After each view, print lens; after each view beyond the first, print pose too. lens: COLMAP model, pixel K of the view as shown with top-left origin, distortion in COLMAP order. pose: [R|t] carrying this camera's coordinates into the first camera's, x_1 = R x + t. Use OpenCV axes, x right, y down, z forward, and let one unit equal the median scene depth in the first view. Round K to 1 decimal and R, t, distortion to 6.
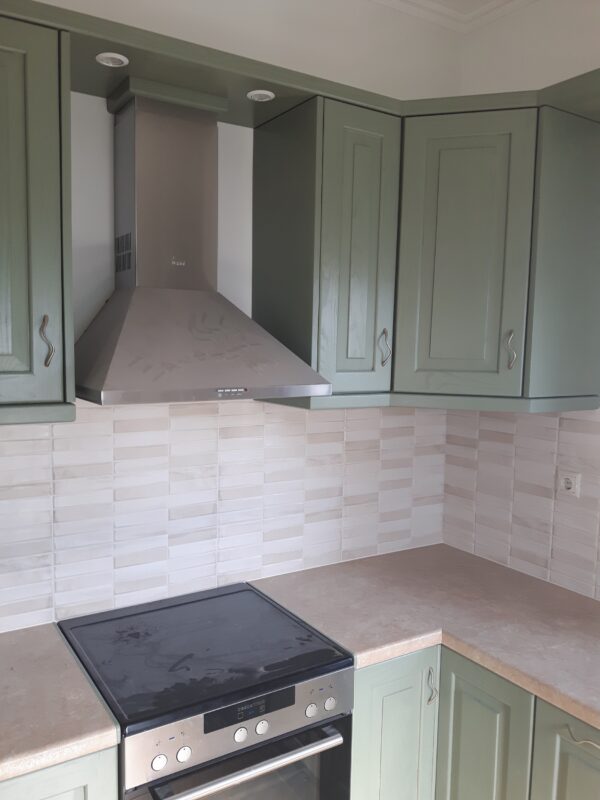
lens RADIAL K [[679.7, 0, 316.8], [0, 679.7, 402.4], [0, 0, 1]] dist [0.077307, -0.005905]
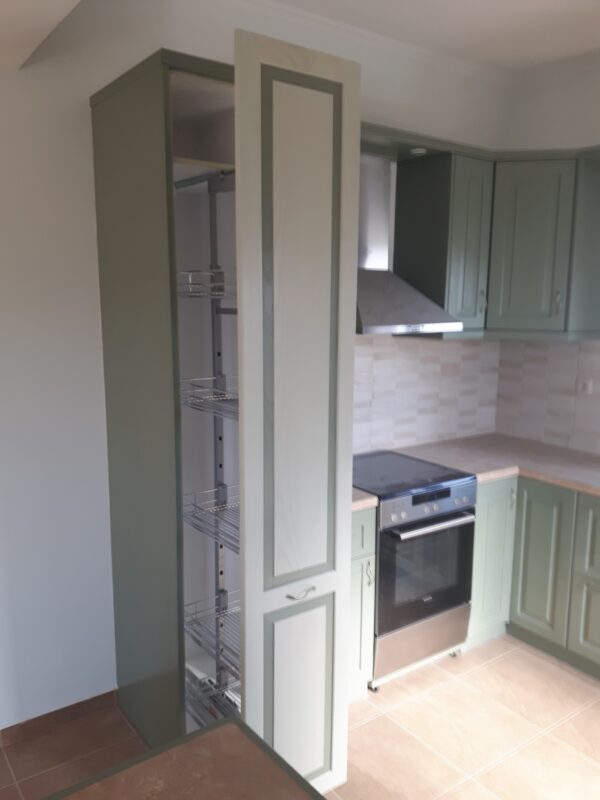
lens RADIAL K [[629.3, 0, 300.0], [0, 629.3, 400.0], [0, 0, 1]] dist [-0.007714, -0.007383]
pose [[0.999813, -0.013810, 0.013502, -0.318840], [0.012906, 0.997810, 0.064882, 0.046270], [-0.014368, -0.064695, 0.997802, -0.458631]]
